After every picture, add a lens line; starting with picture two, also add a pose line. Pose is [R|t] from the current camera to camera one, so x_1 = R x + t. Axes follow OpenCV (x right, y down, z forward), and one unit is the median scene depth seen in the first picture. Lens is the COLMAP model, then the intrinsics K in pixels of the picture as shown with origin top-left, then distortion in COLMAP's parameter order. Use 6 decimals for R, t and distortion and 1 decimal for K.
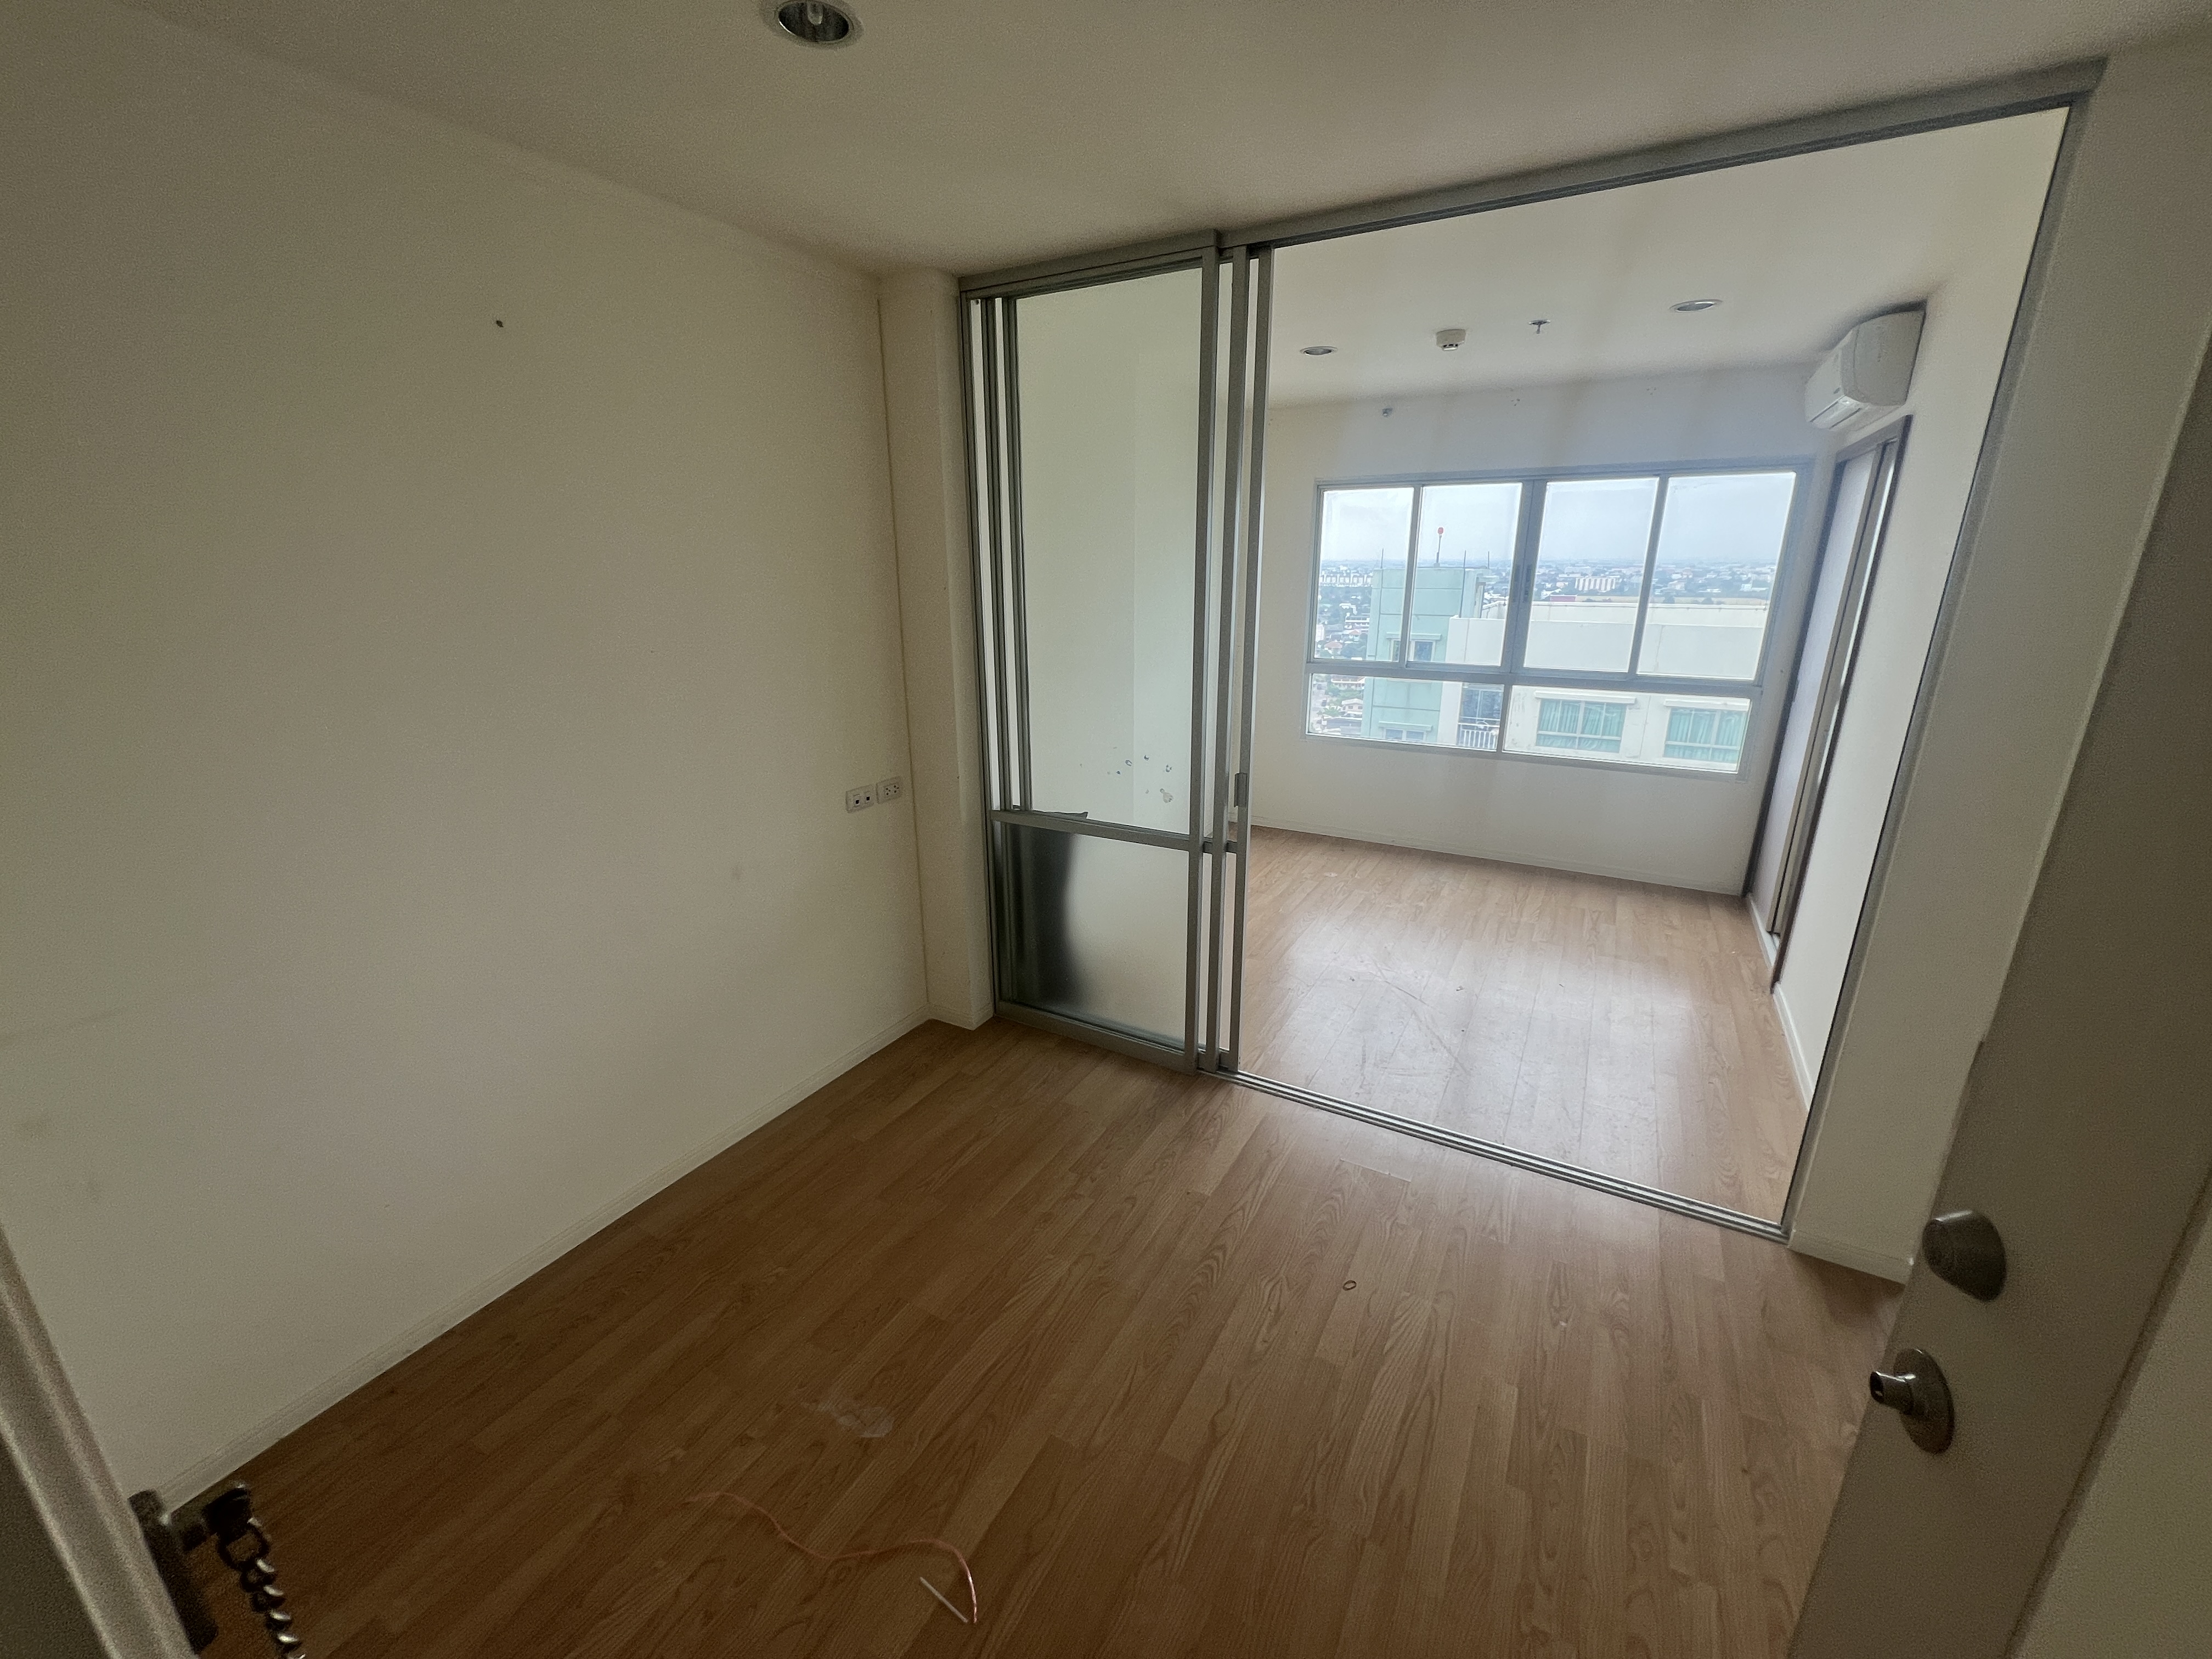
lens RADIAL K [[894.9, 0, 1106.7], [0, 894.9, 829.8], [0, 0, 1]] dist [-0.001614, -0.000057]
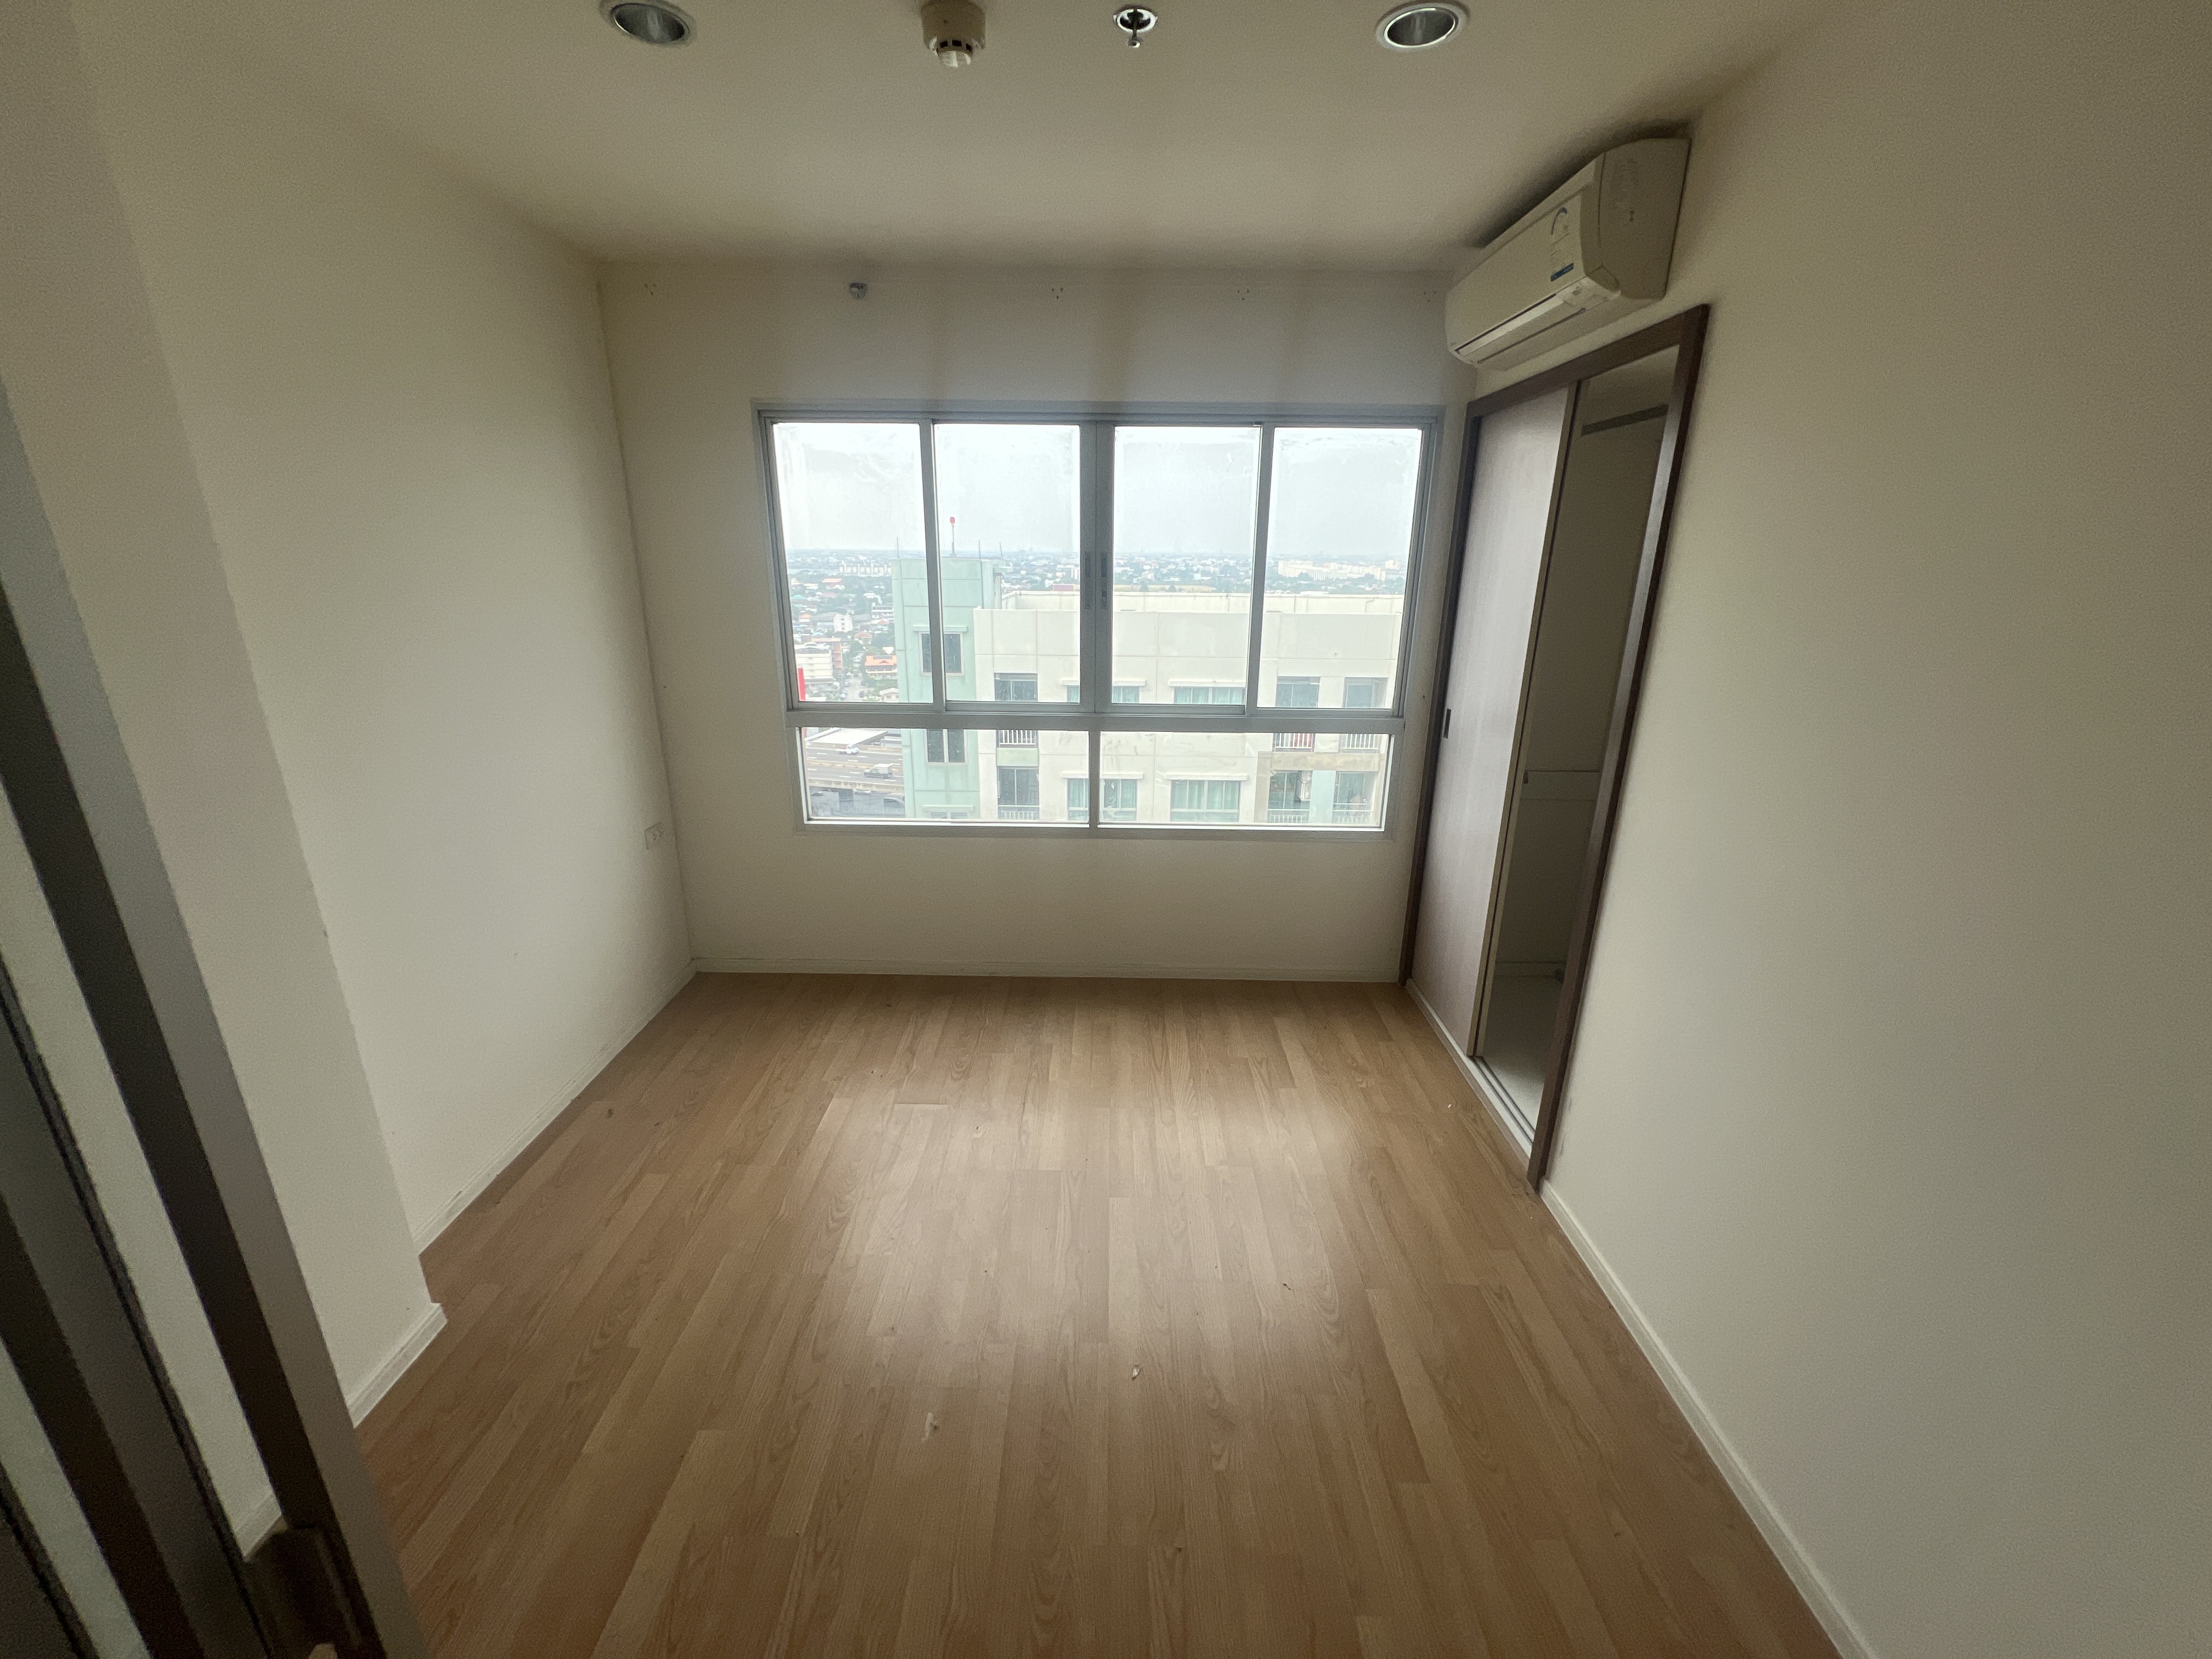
lens RADIAL K [[883.0, 0, 1099.0], [0, 883.0, 827.2], [0, 0, 1]] dist [0.003323, 0.000256]
pose [[0.878079, -0.131494, 0.460094, 0.133062], [0.126324, 0.991092, 0.042166, -0.115428], [-0.461540, 0.021096, 0.886868, 0.401644]]
